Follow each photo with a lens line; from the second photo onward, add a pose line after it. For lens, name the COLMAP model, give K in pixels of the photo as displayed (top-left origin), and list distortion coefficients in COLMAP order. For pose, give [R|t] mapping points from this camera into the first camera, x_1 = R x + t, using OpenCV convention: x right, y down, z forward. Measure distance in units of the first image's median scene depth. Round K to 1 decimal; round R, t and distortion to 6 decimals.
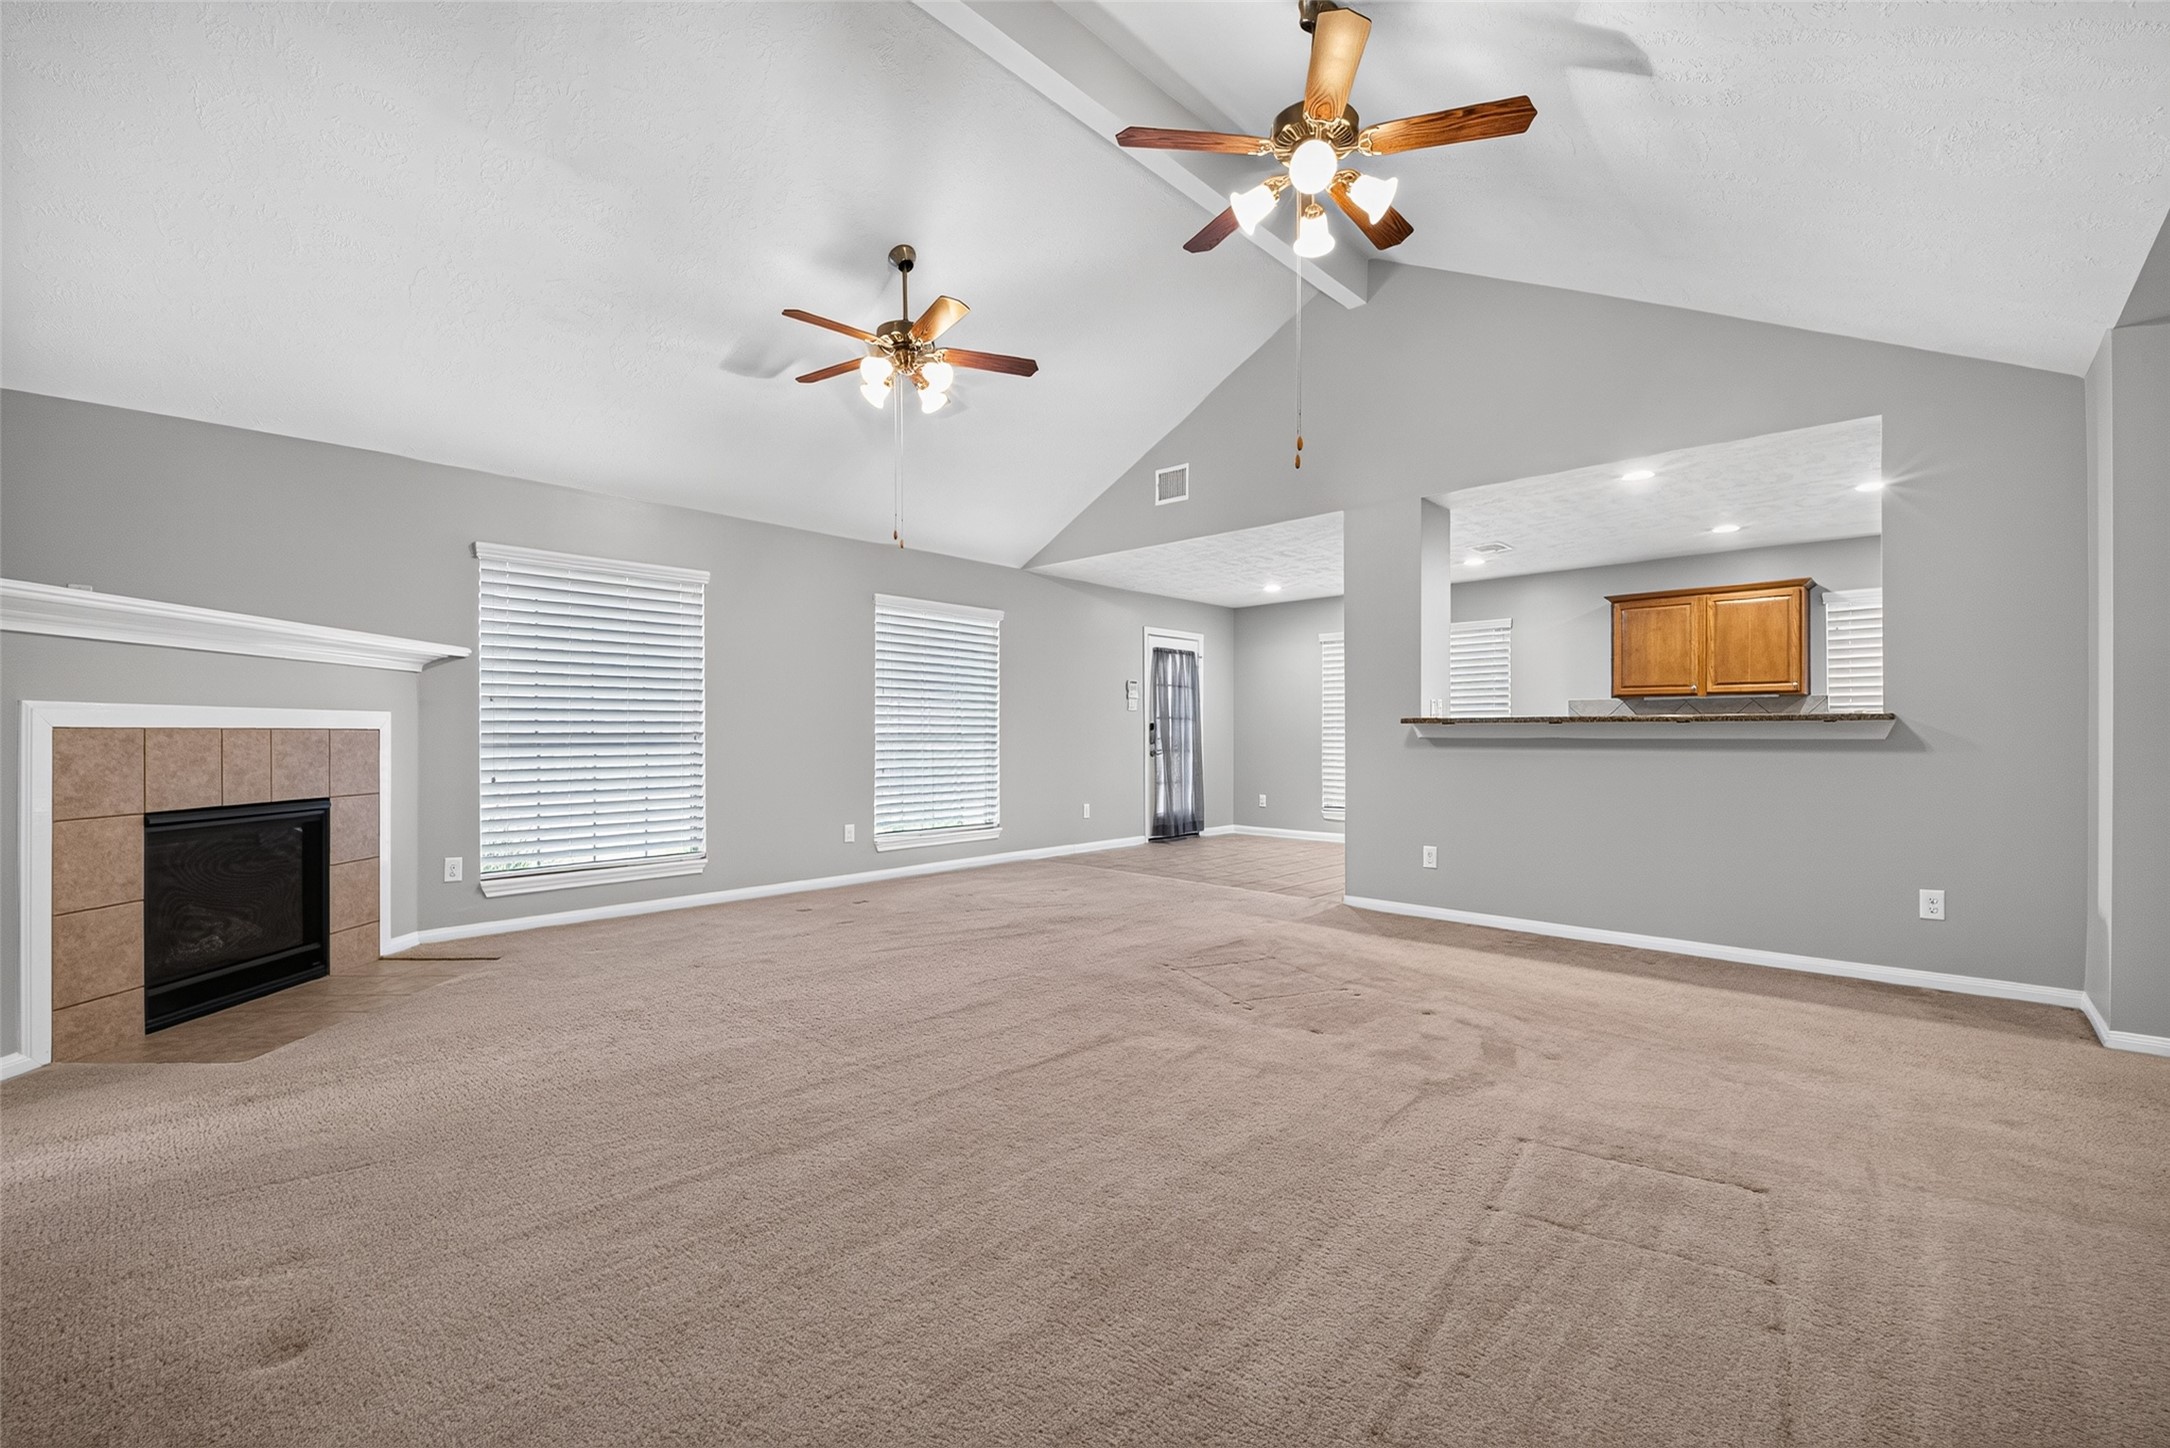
lens RADIAL K [[909.7, 0, 1075.2], [0, 909.7, 725.7], [0, 0, 1]] dist [-0.019976, -0.002744]
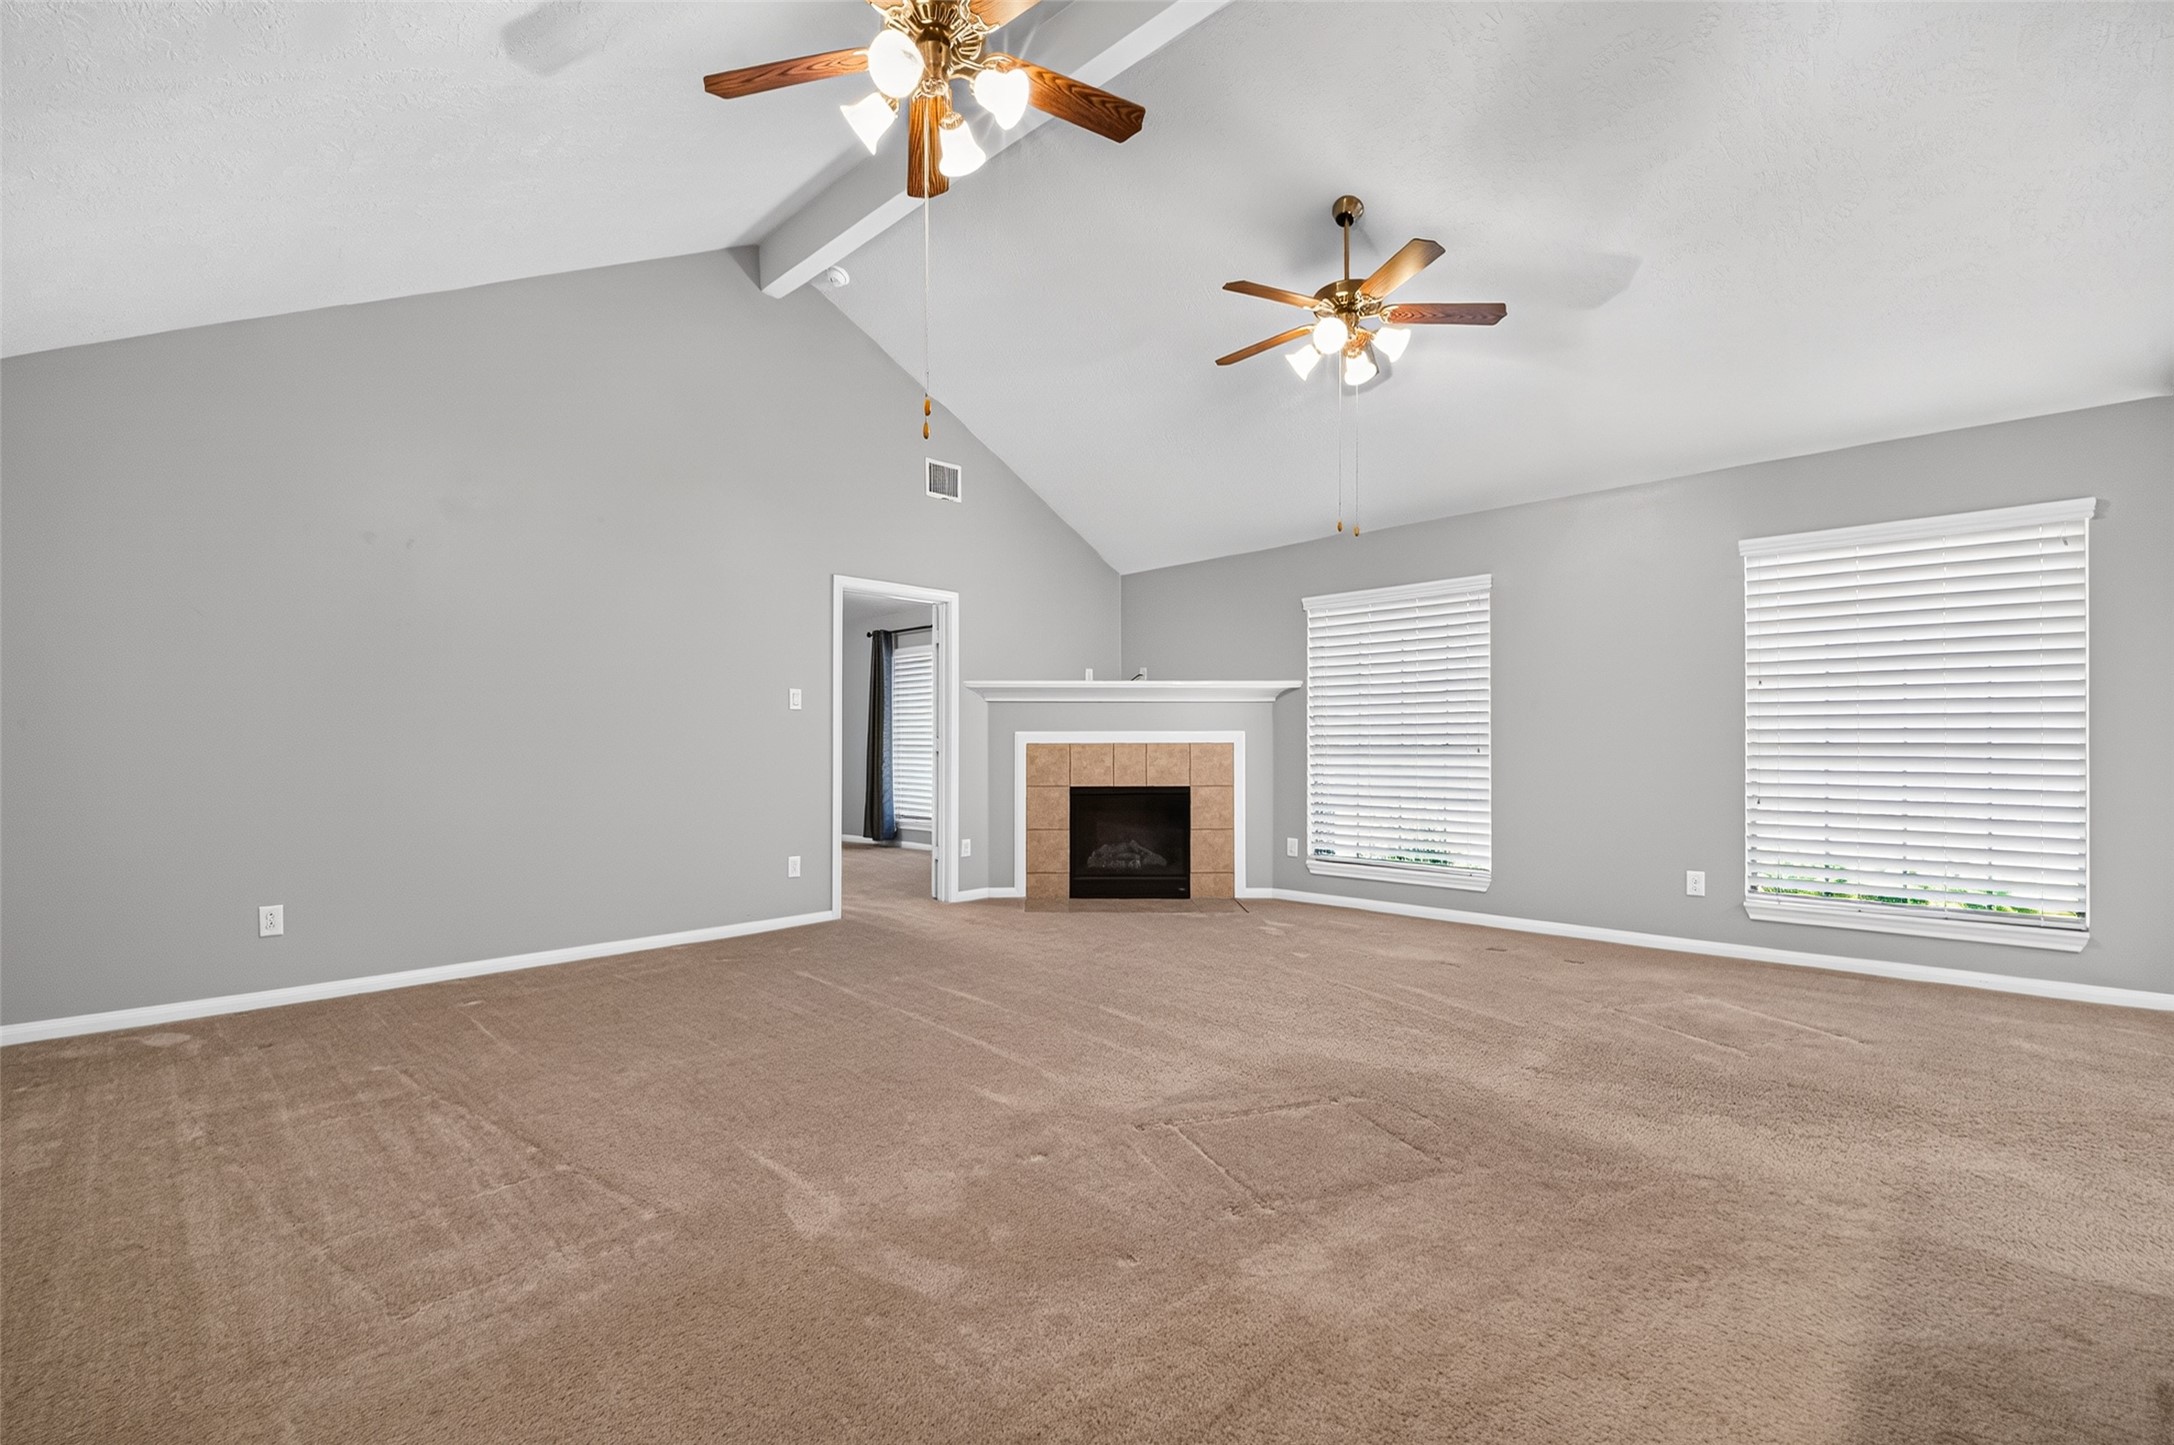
lens RADIAL K [[911.4, 0, 1068.0], [0, 911.4, 755.7], [0, 0, 1]] dist [-0.019976, -0.002744]
pose [[-0.024702, 0.010587, -0.999639, 0.711169], [0.010154, 0.999895, 0.010338, 0.006231], [0.999643, -0.009895, -0.024807, 0.755529]]
